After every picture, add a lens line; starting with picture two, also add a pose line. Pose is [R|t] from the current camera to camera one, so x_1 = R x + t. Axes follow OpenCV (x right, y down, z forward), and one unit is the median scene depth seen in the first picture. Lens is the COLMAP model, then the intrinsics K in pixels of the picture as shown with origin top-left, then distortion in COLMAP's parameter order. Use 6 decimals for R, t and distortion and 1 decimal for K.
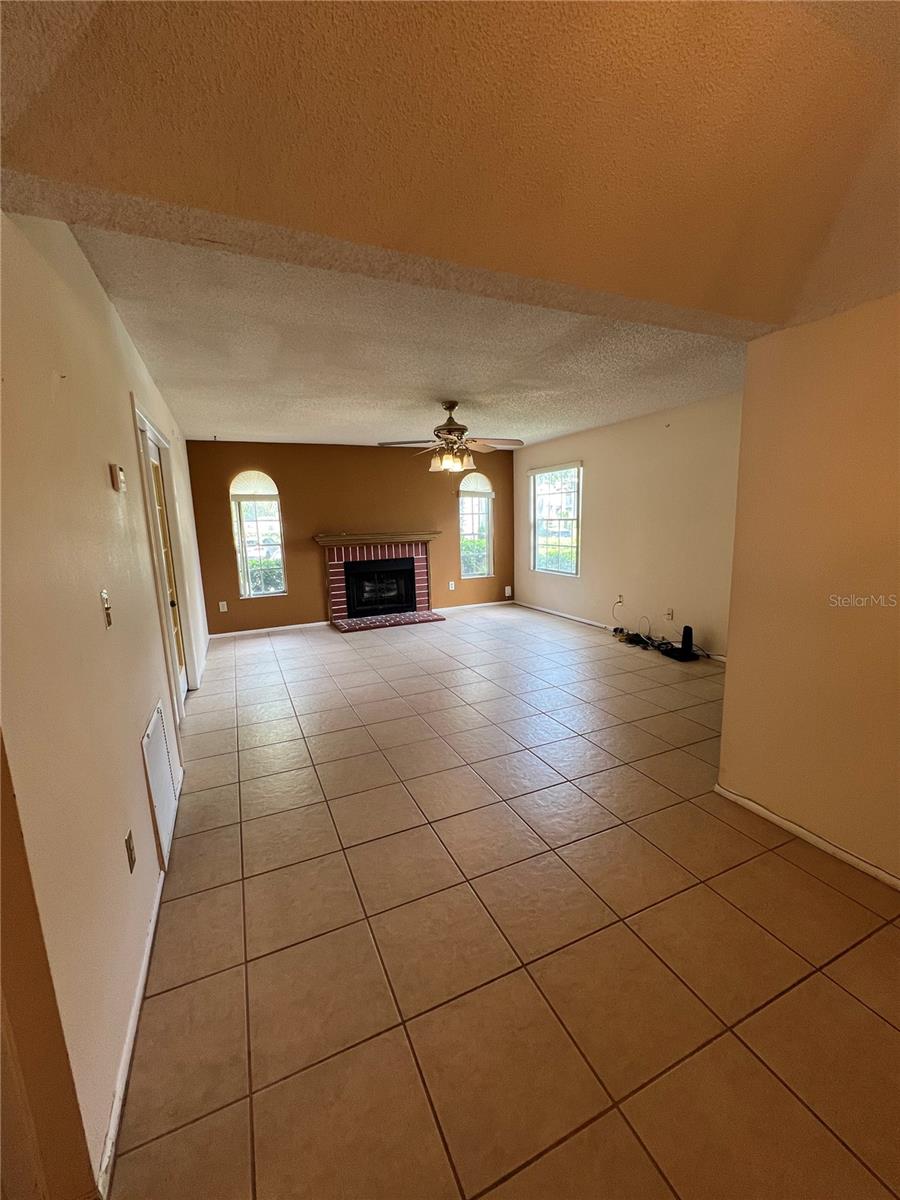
lens RADIAL K [[481.5, 0, 448.2], [0, 481.5, 600.4], [0, 0, 1]] dist [-0.002678, 0.000678]
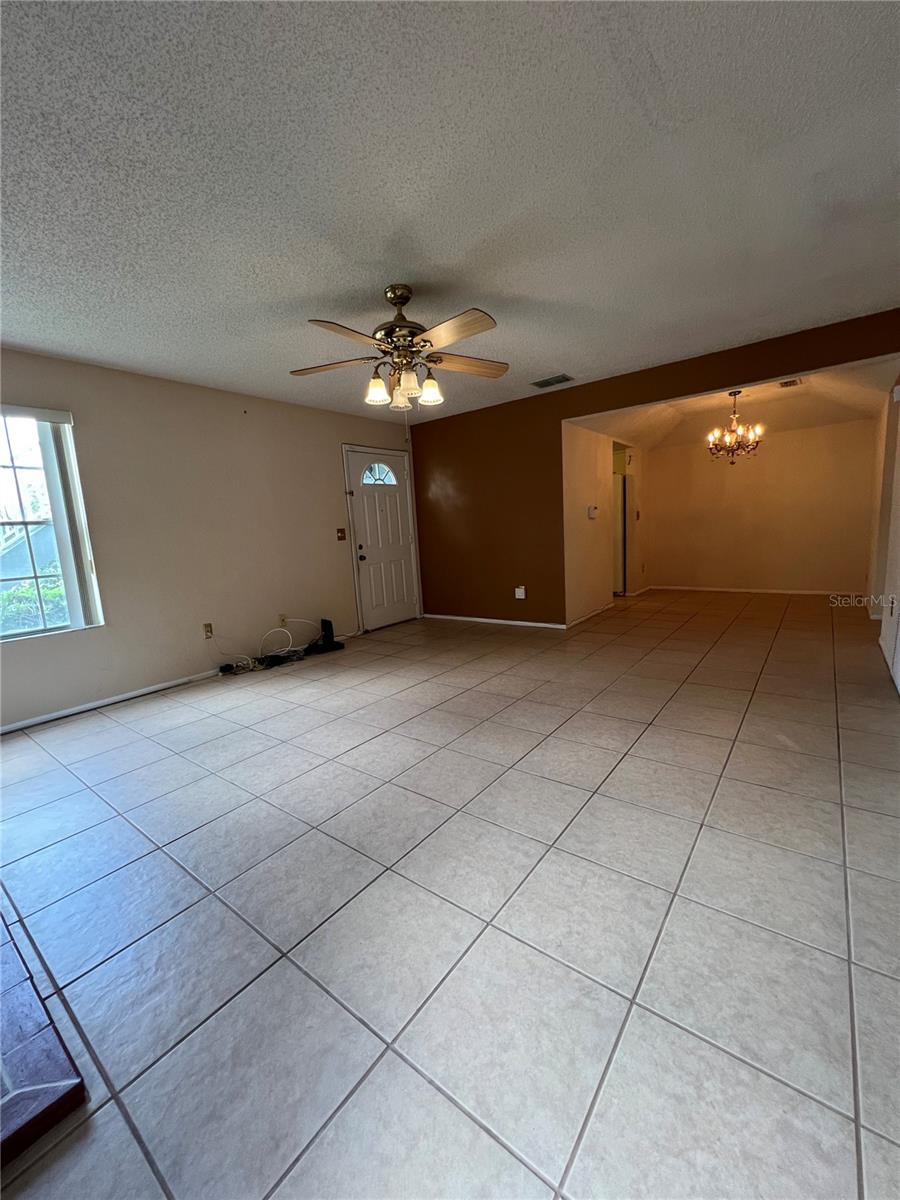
lens RADIAL K [[481.5, 0, 448.2], [0, 481.5, 600.4], [0, 0, 1]] dist [-0.002678, 0.000678]
pose [[-0.466876, -0.075518, 0.881093, -0.402421], [0.221471, 0.954610, 0.199173, -0.097766], [-0.856141, 0.288126, -0.428959, 0.893295]]
